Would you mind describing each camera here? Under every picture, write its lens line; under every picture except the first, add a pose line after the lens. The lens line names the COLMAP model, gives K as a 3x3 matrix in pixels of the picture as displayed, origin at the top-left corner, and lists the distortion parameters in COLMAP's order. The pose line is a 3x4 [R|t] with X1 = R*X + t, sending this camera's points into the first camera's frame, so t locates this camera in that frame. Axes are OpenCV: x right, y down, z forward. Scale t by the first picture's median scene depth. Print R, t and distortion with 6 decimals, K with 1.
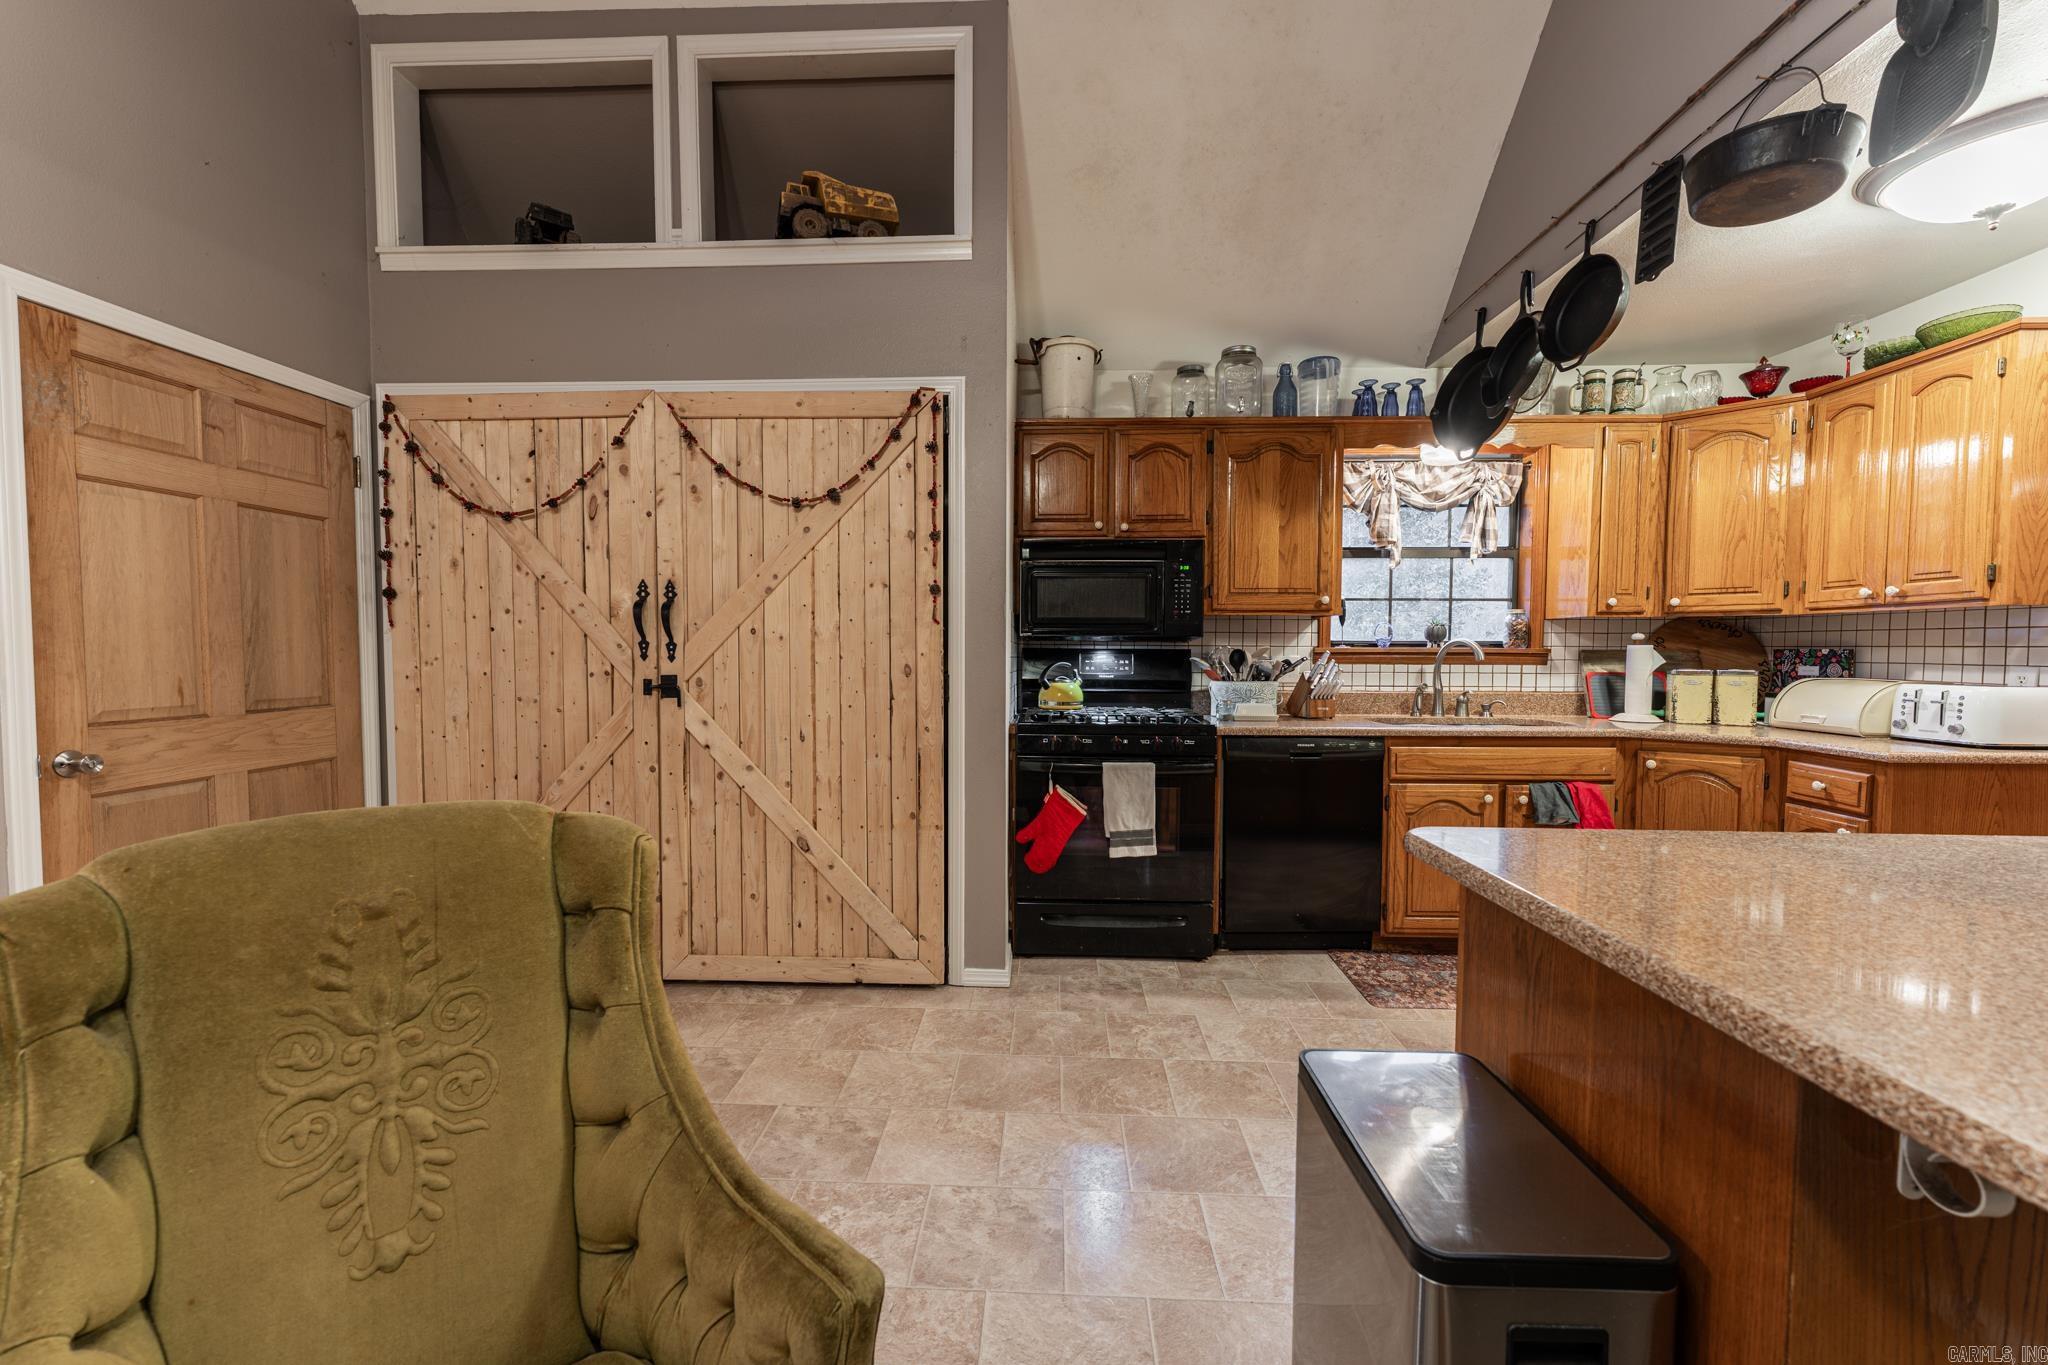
lens RADIAL K [[823.4, 0, 1024.0], [0, 823.4, 682.5], [0, 0, 1]] dist [-0.001240, -0.000201]
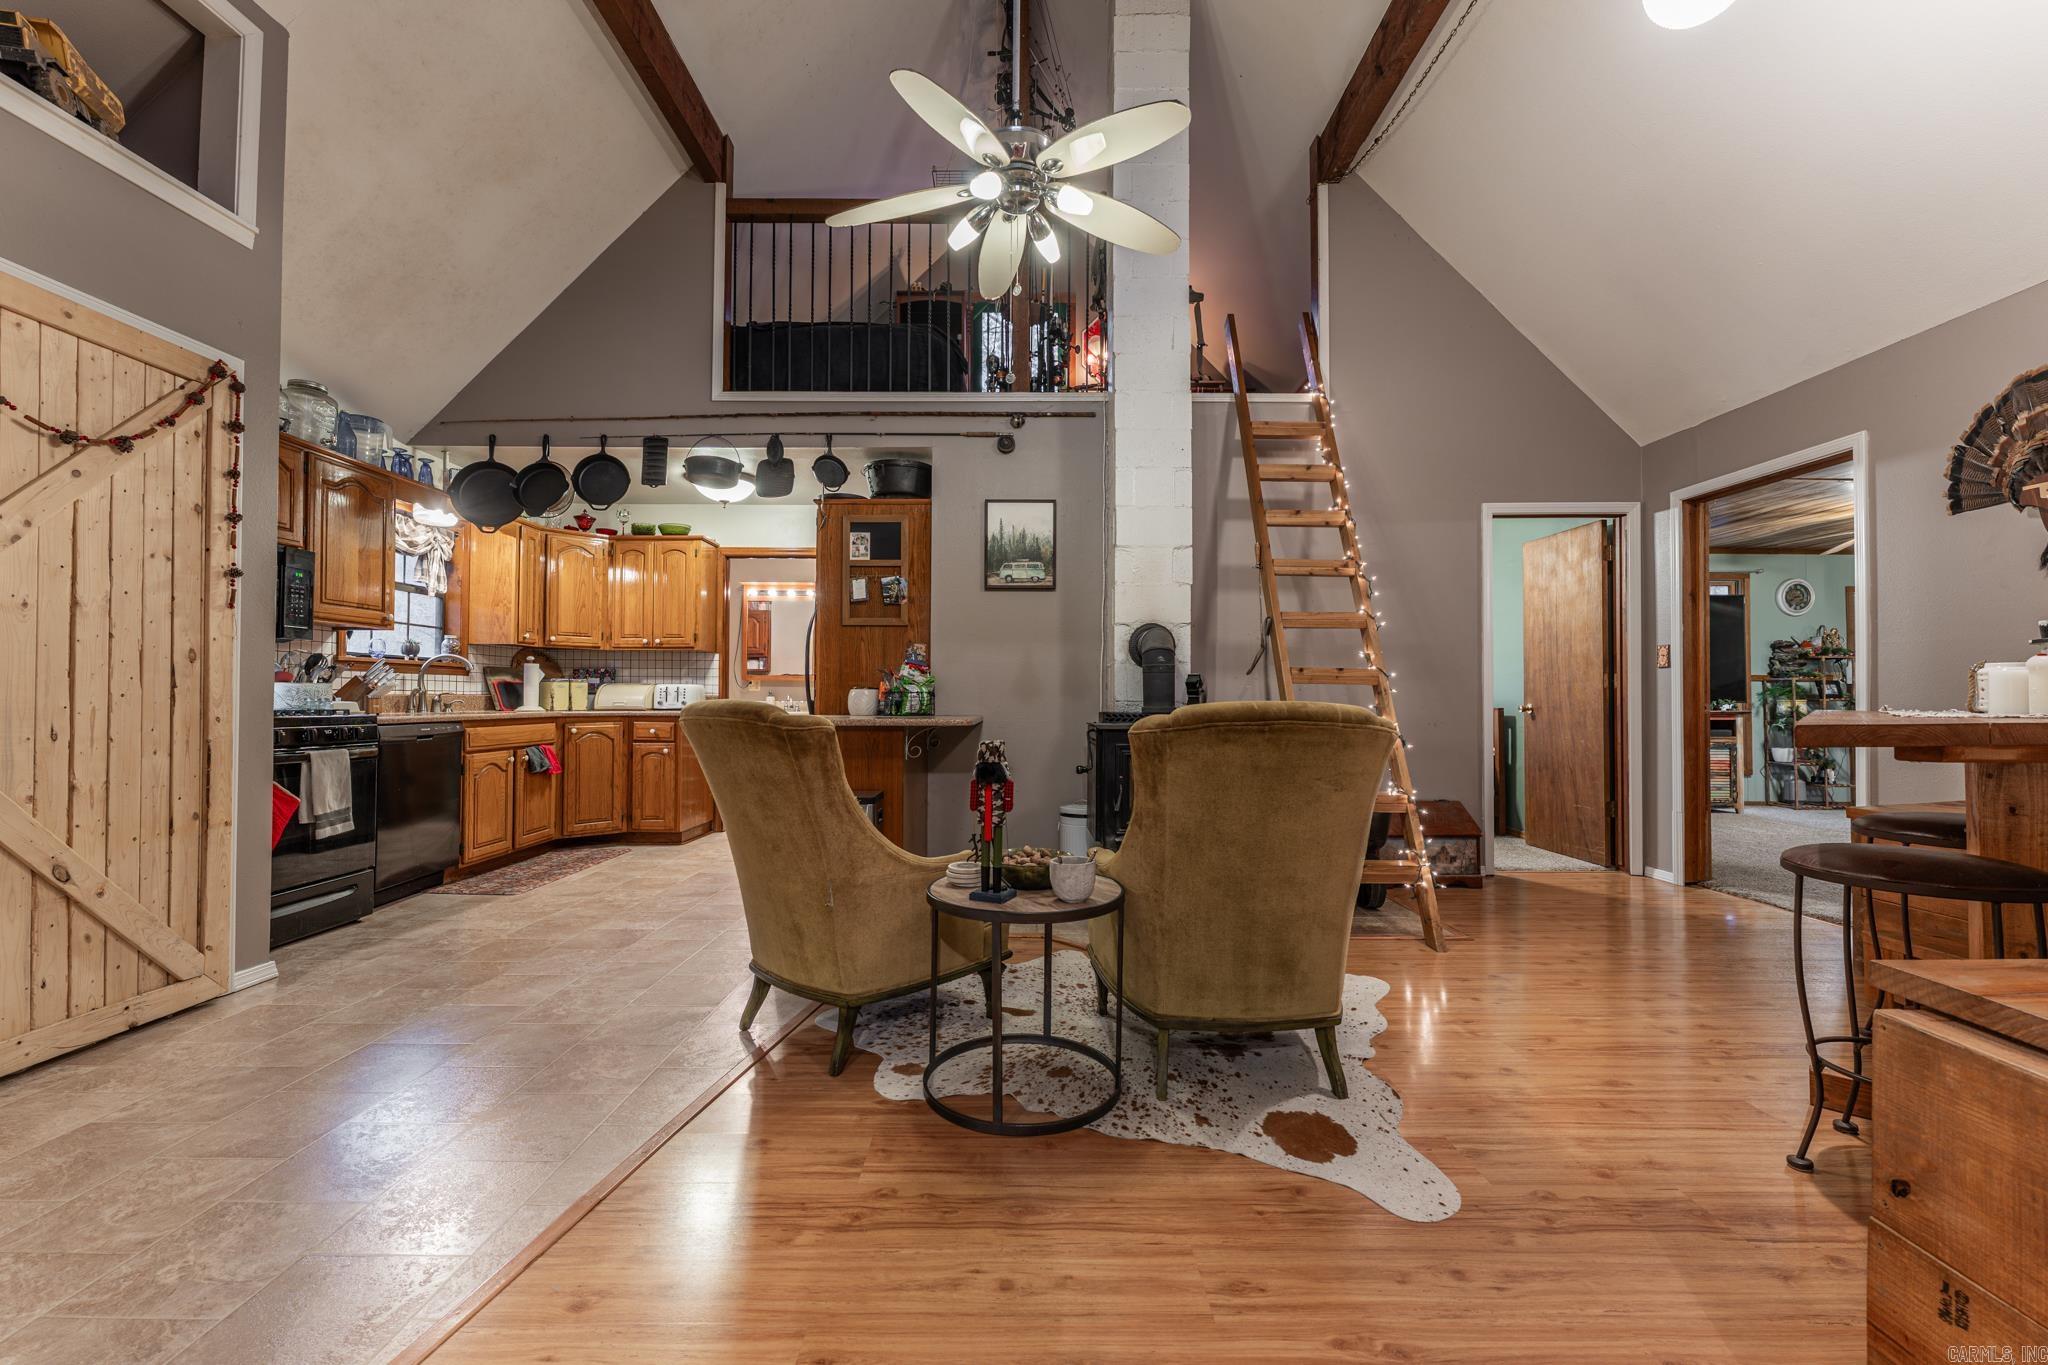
lens RADIAL K [[823.4, 0, 1024.0], [0, 823.4, 682.5], [0, 0, 1]] dist [-0.001240, -0.000201]
pose [[-0.040823, 0.016766, 0.999026, -1.068448], [0.038949, 0.999126, -0.015177, 0.063418], [-0.998407, 0.038292, -0.041440, 0.119664]]
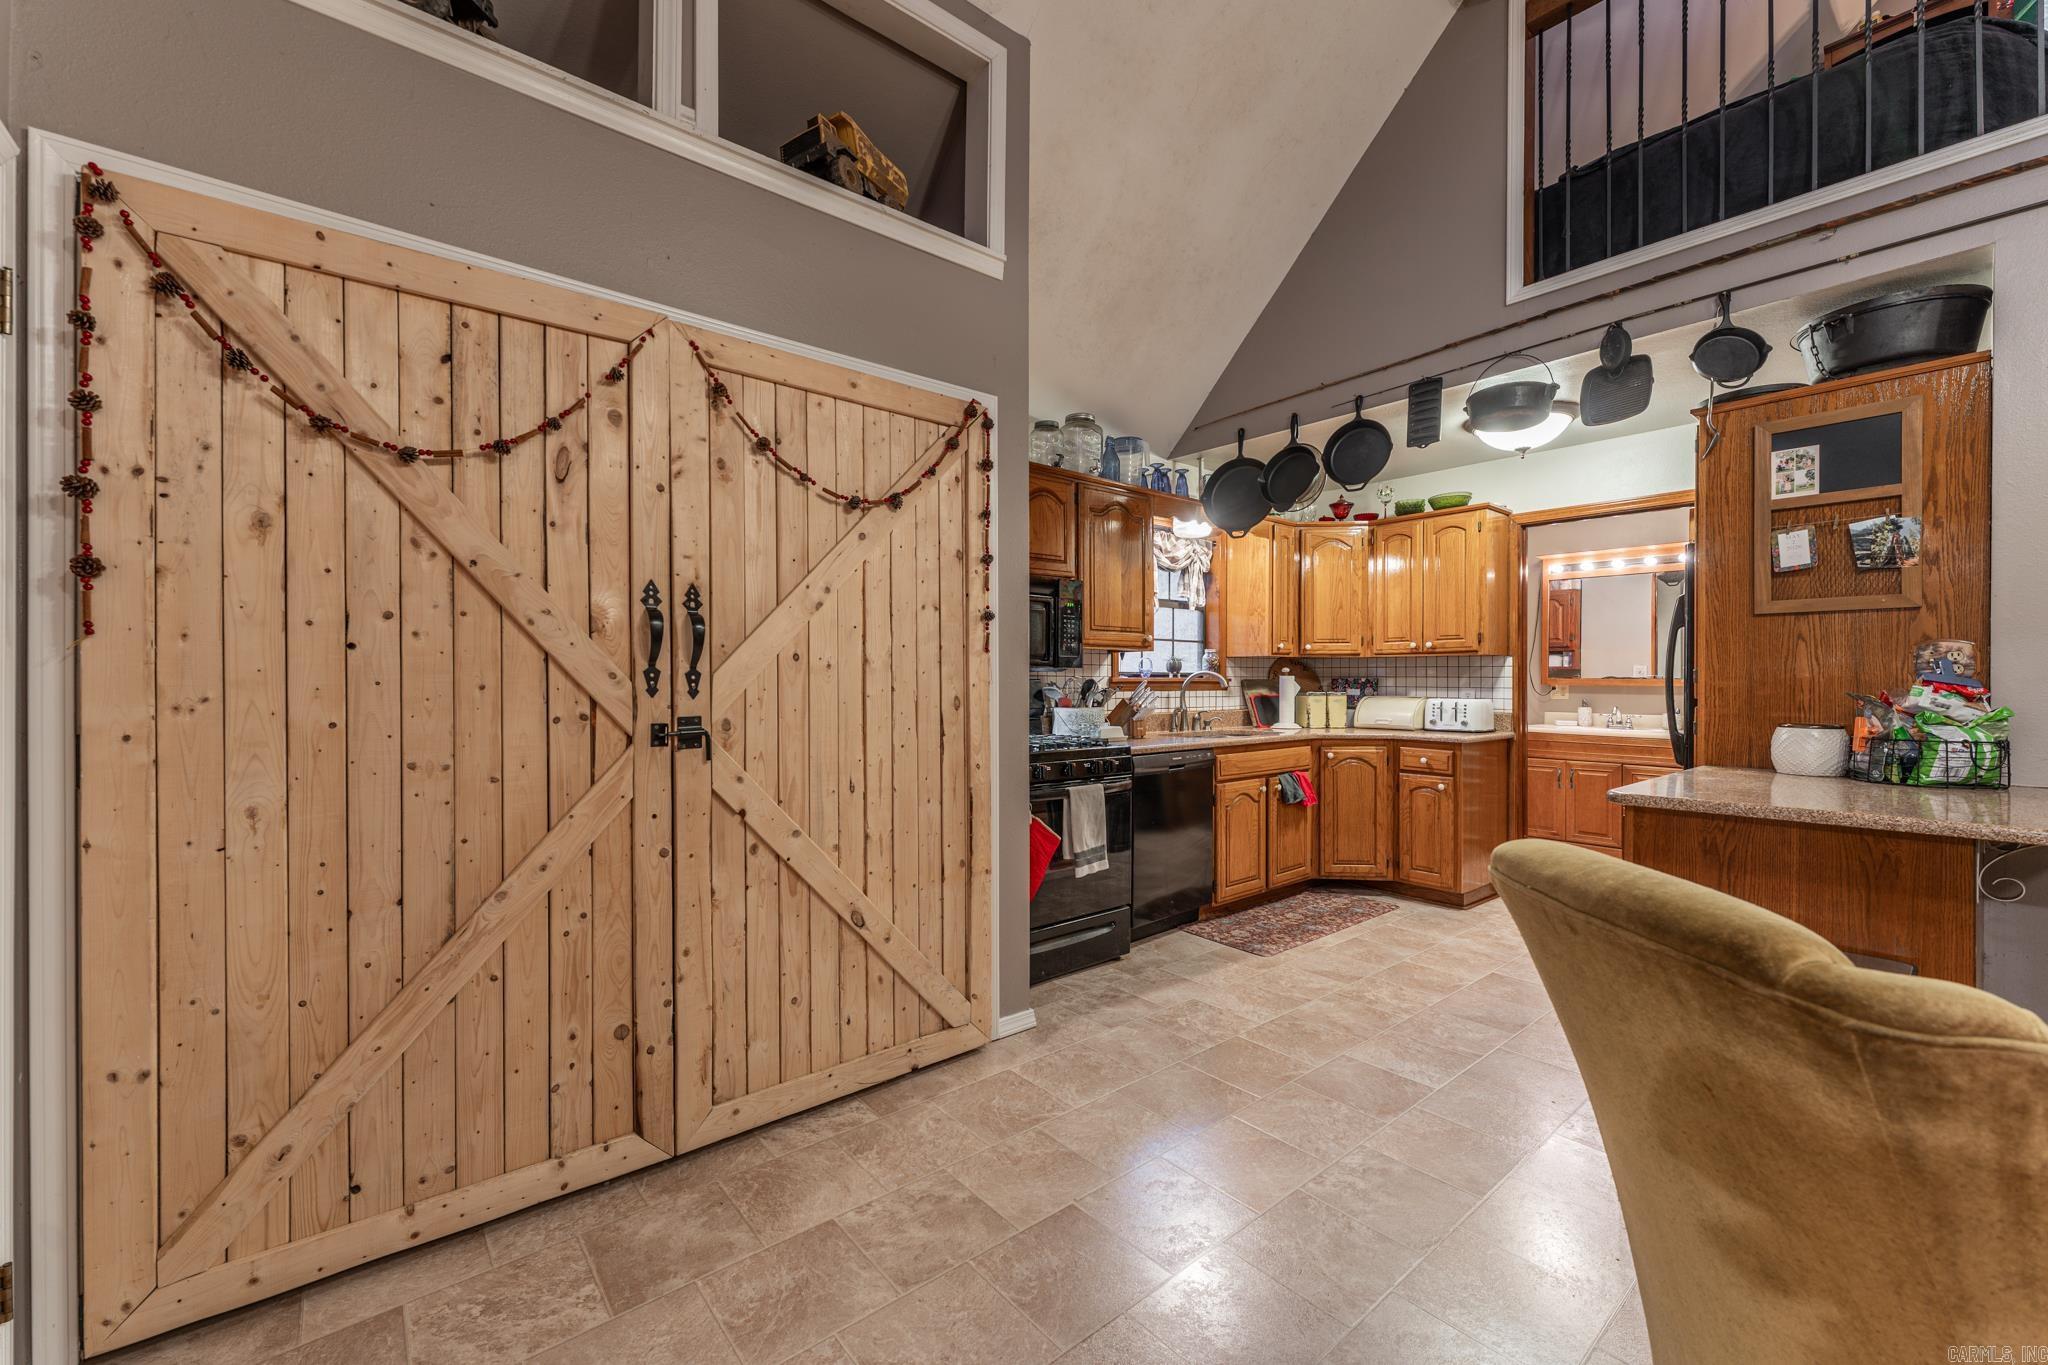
lens RADIAL K [[819.9, 0, 1019.1], [0, 819.9, 681.7], [0, 0, 1]] dist [-0.000011, -0.000429]
pose [[0.743190, -0.003830, 0.669070, -0.684289], [0.029142, 0.999220, -0.026651, -0.011935], [-0.668446, 0.039305, 0.742721, 0.277593]]
